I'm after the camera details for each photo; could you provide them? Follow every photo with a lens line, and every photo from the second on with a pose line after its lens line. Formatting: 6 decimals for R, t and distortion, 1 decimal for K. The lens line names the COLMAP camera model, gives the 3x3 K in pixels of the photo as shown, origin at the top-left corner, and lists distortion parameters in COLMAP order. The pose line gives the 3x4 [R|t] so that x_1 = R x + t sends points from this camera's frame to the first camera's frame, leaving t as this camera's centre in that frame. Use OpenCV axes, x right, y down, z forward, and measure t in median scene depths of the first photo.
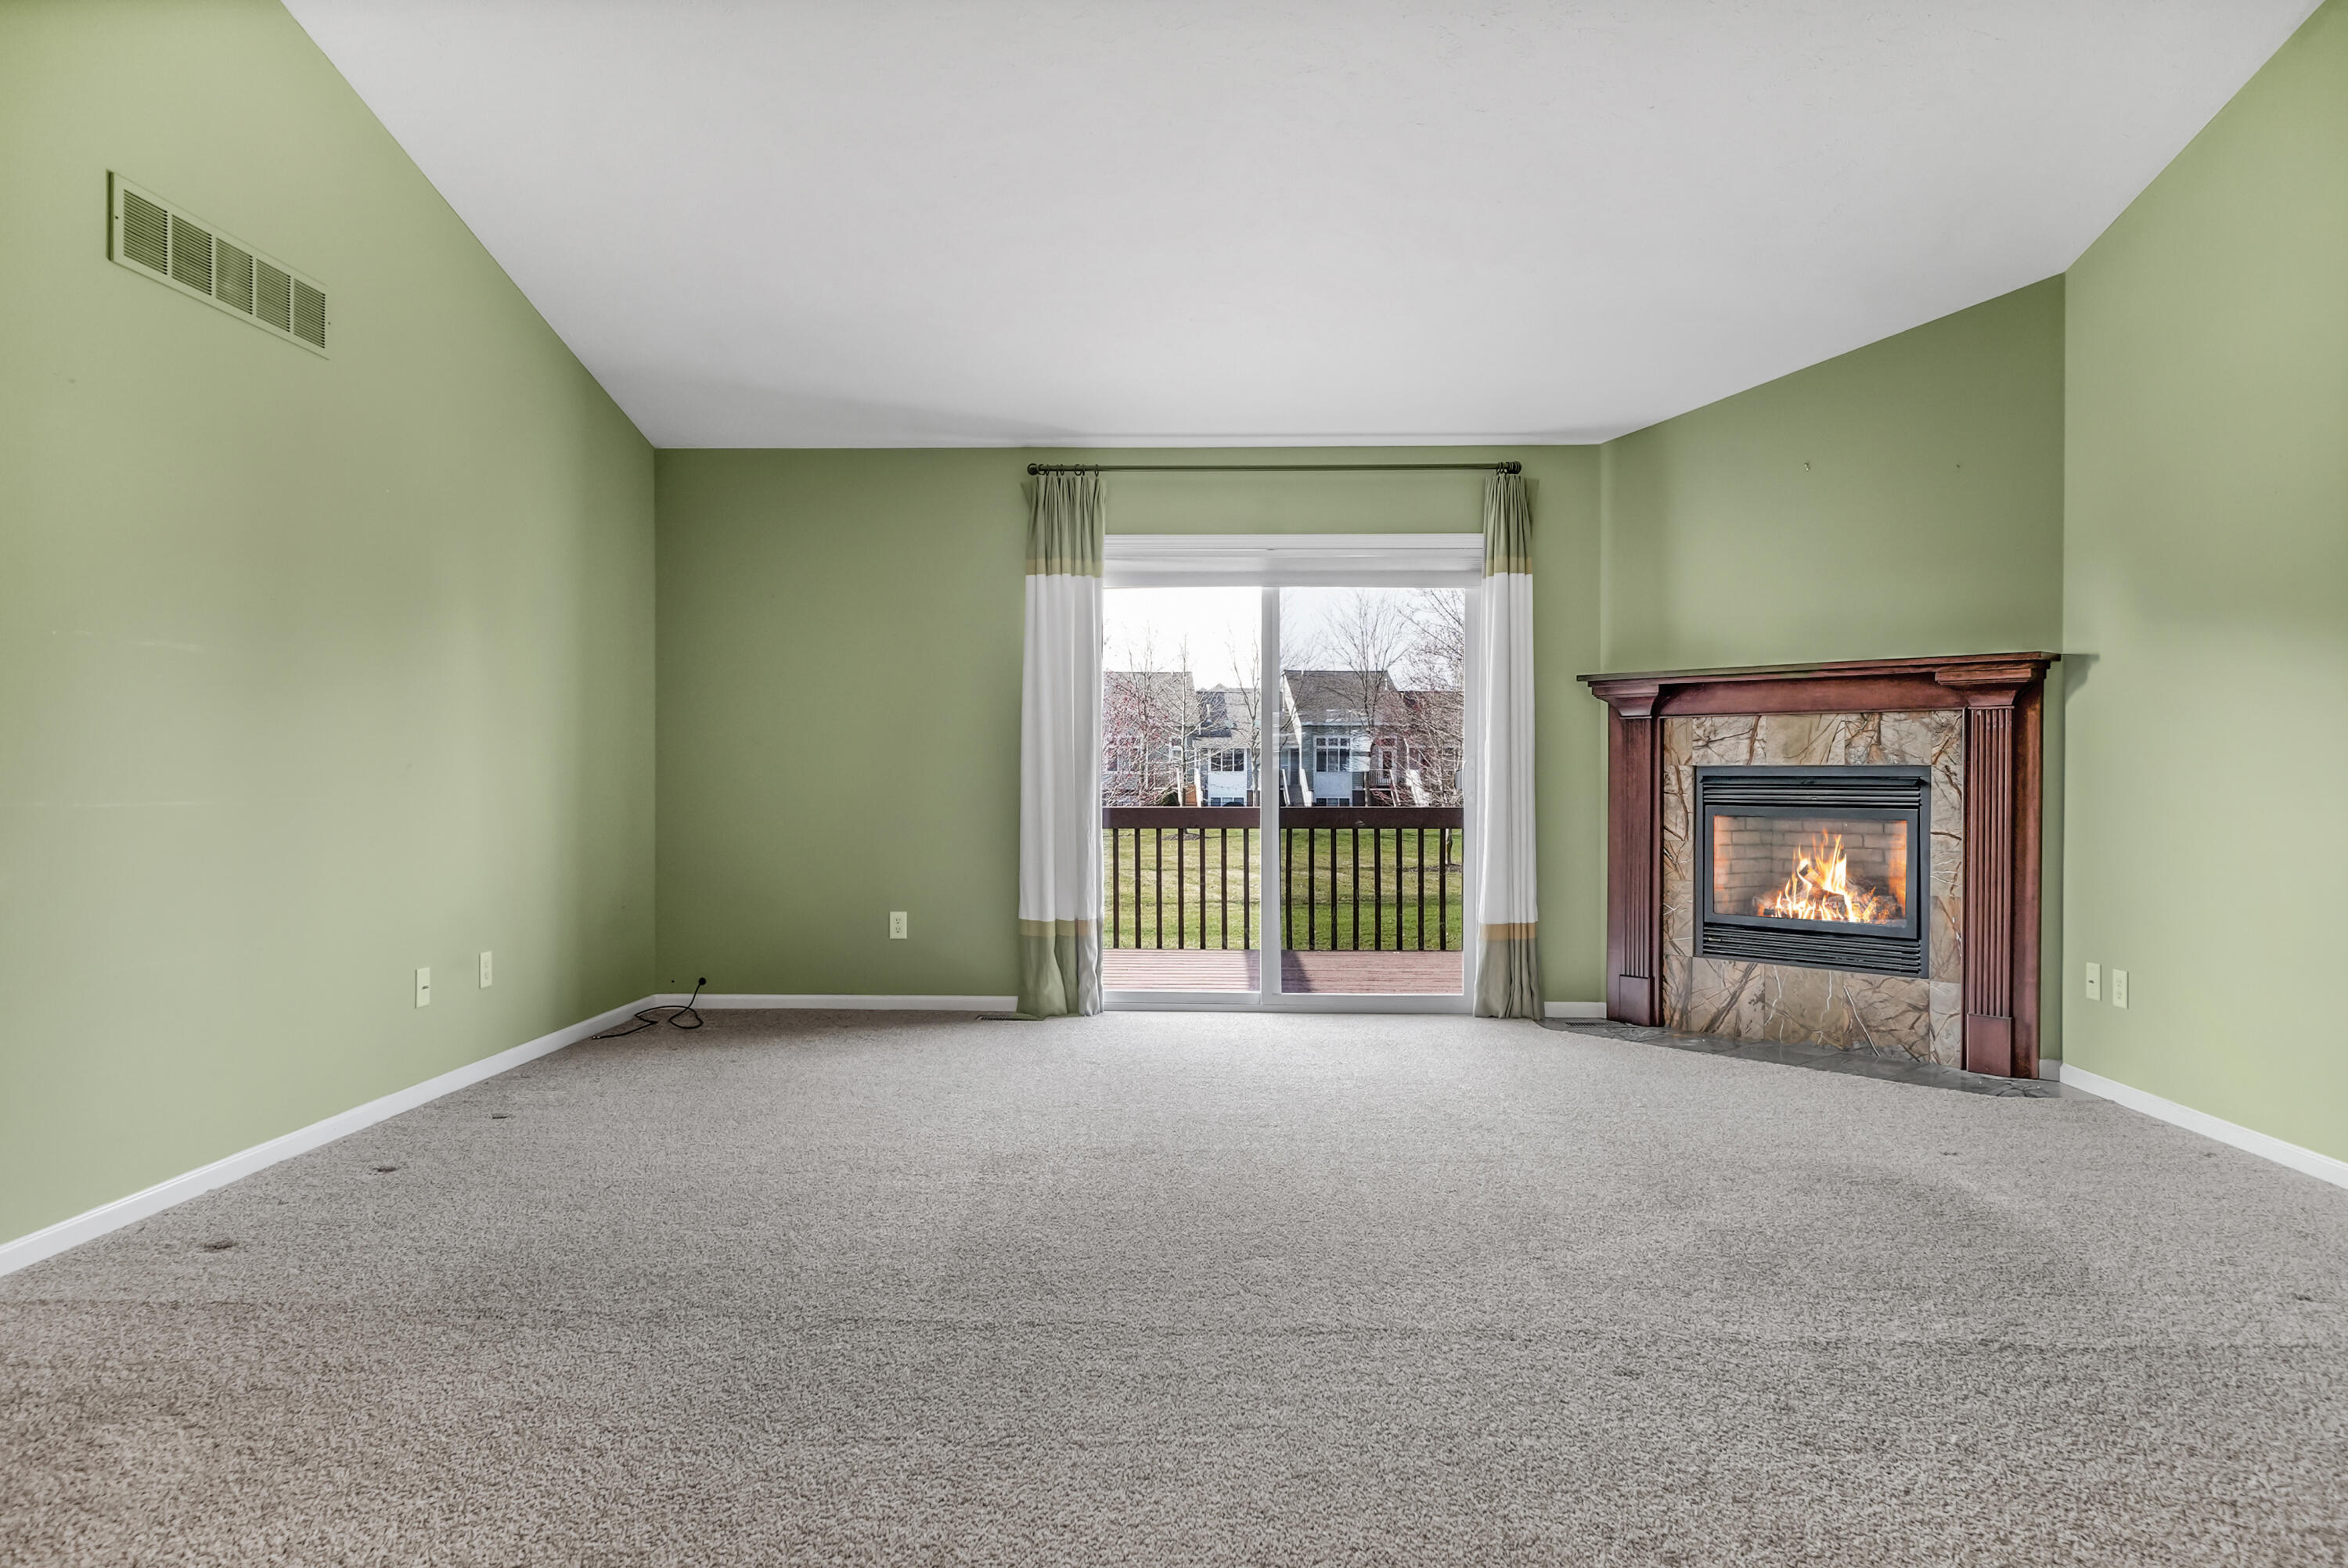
lens RADIAL K [[1461.1, 0, 1174.7], [0, 1461.1, 792.8], [0, 0, 1]] dist [-0.002307, 0.005898]
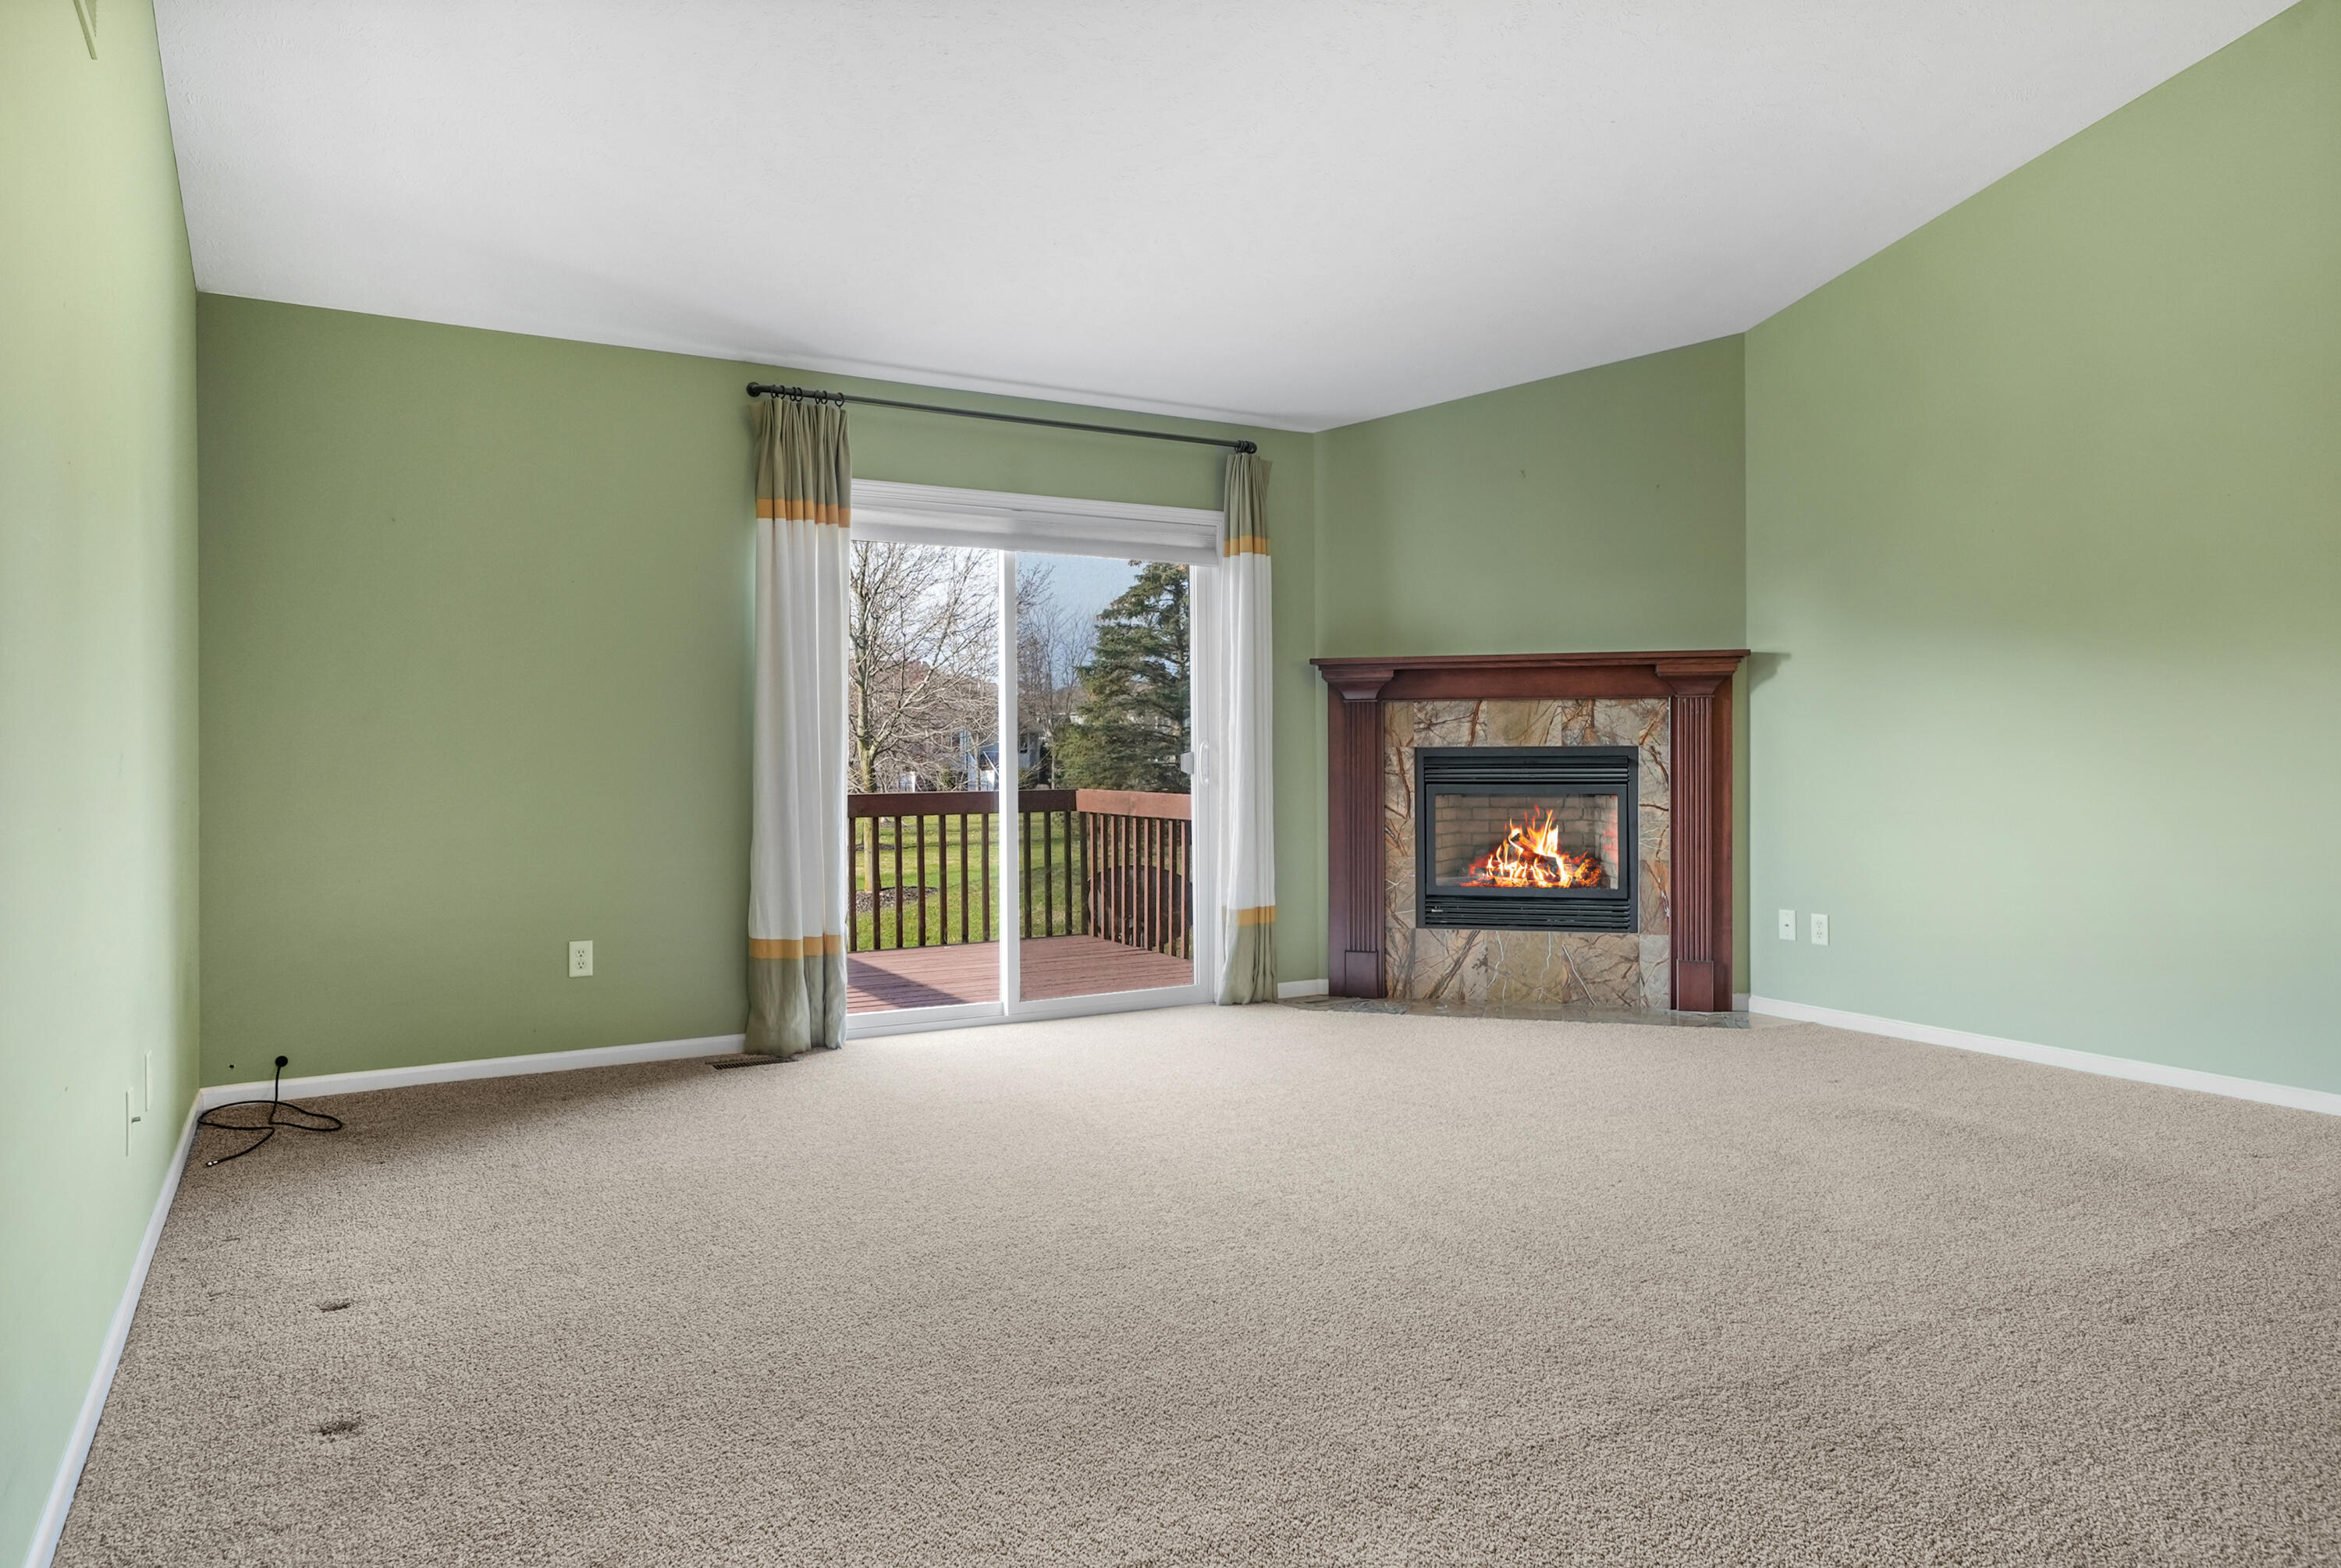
lens RADIAL K [[1456.8, 0, 1150.4], [0, 1456.8, 770.1], [0, 0, 1]] dist [-0.002307, 0.005898]
pose [[0.854095, -0.012094, 0.519977, -0.367831], [0.015038, 0.999886, -0.001445, -0.003614], [-0.519900, 0.009054, 0.854179, 0.206395]]
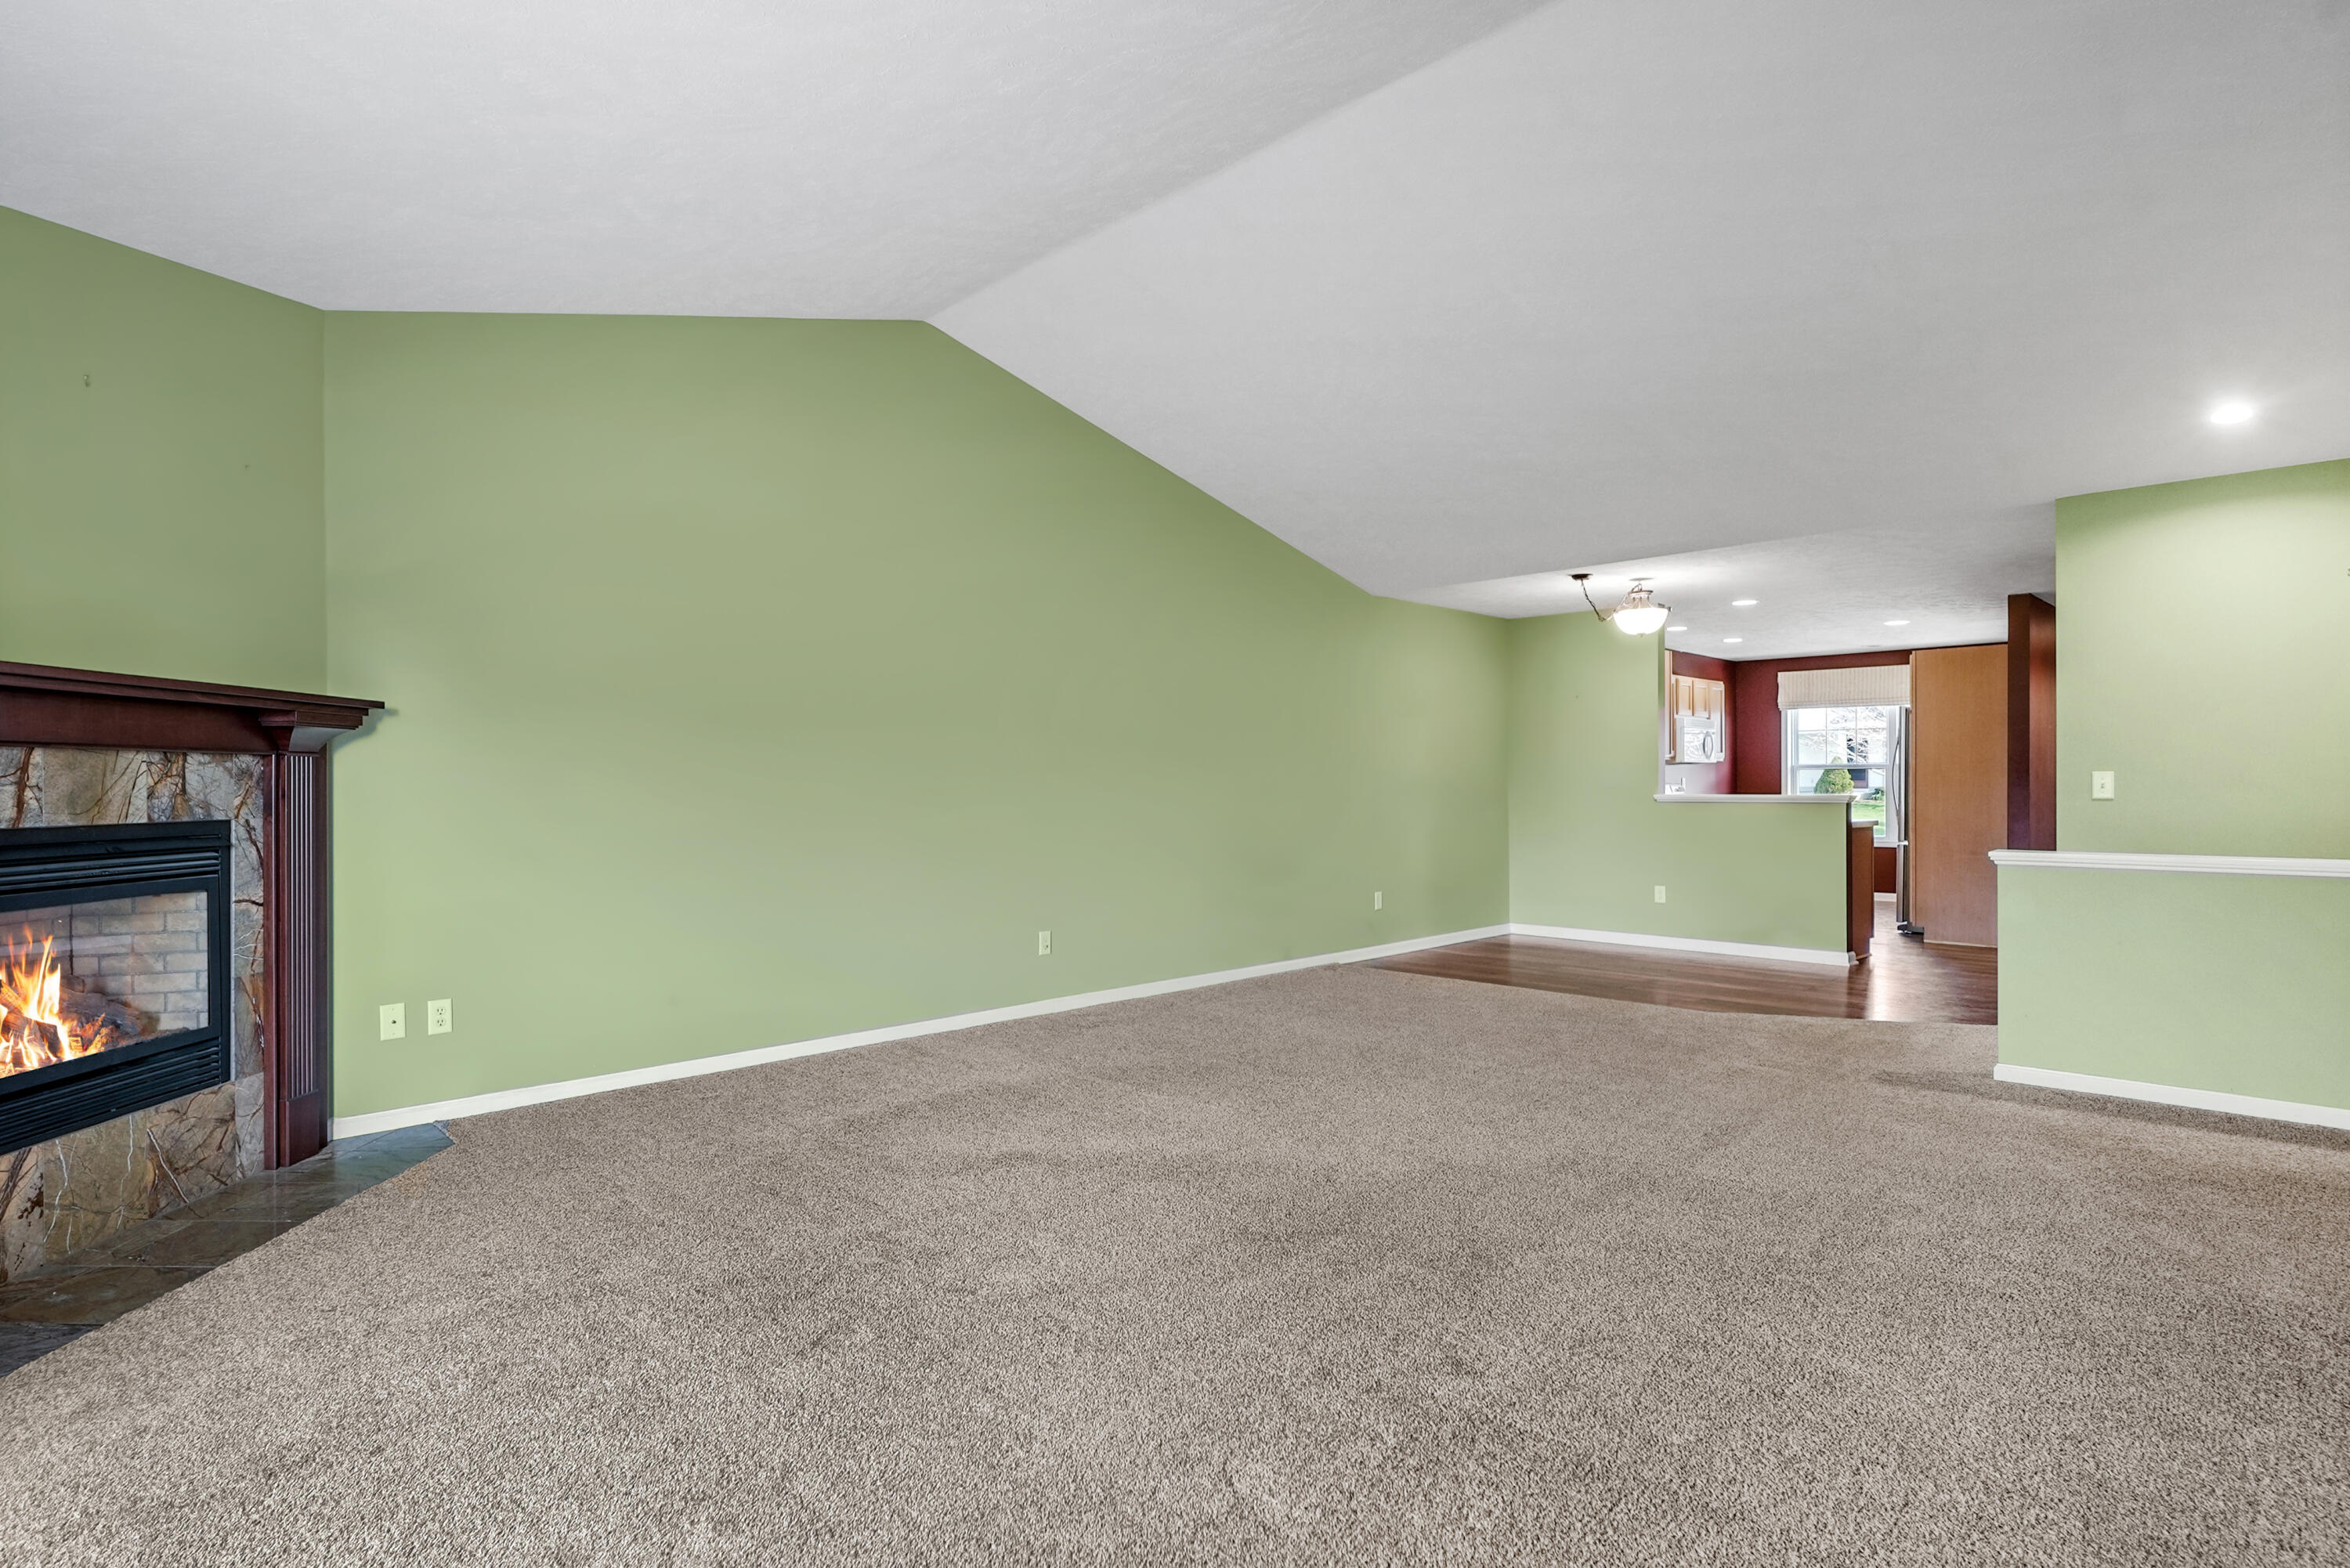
lens RADIAL K [[1201.3, 0, 1159.6], [0, 1201.3, 787.0], [0, 0, 1]] dist [-0.000355, -0.002558]
pose [[-0.731145, -0.001438, 0.682220, -0.297416], [0.014276, 0.999747, 0.017406, -0.037927], [-0.682073, 0.022465, -0.730939, 1.042380]]
